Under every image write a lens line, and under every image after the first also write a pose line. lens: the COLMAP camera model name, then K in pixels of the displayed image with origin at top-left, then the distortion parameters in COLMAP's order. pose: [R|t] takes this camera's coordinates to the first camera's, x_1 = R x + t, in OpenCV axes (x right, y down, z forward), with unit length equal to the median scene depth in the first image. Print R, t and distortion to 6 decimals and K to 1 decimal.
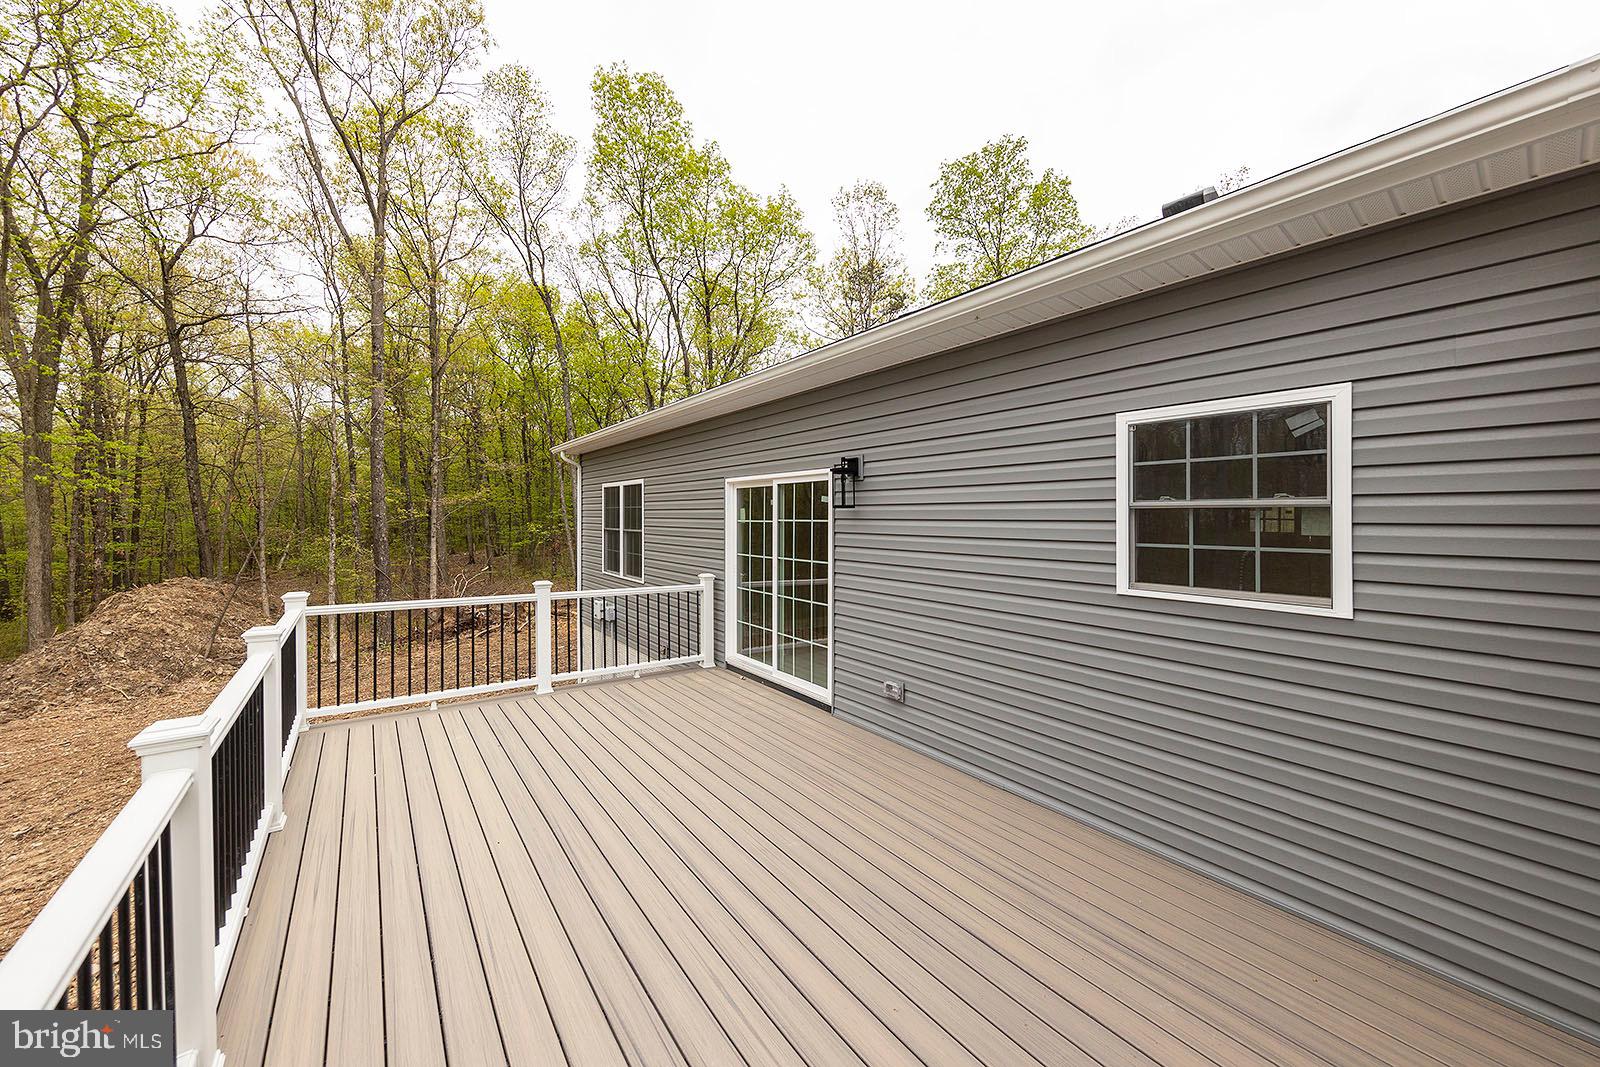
lens RADIAL K [[564.7, 0, 818.4], [0, 564.7, 519.6], [0, 0, 1]] dist [0.000668, -0.000037]
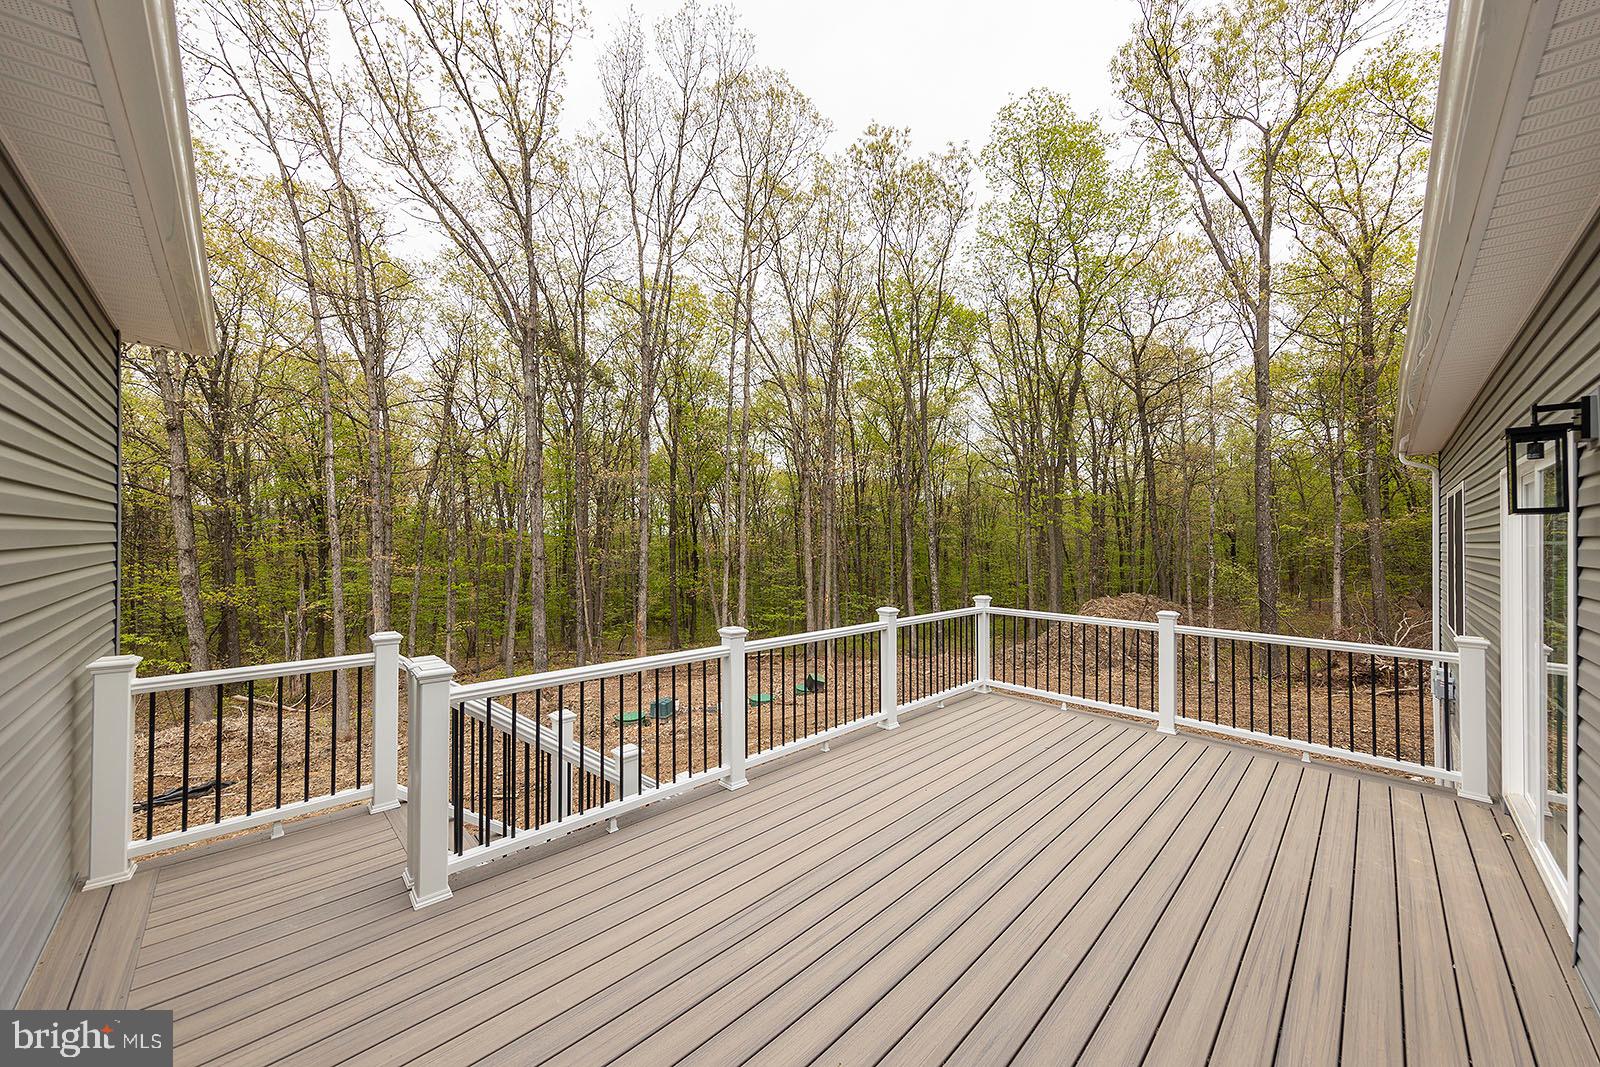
lens RADIAL K [[573.7, 0, 795.8], [0, 573.7, 542.2], [0, 0, 1]] dist [0.000373, -0.000043]
pose [[0.104883, -0.009548, -0.994439, 0.324487], [-0.003557, 0.999944, -0.009976, 0.006236], [0.994478, 0.004584, 0.104843, 0.250023]]
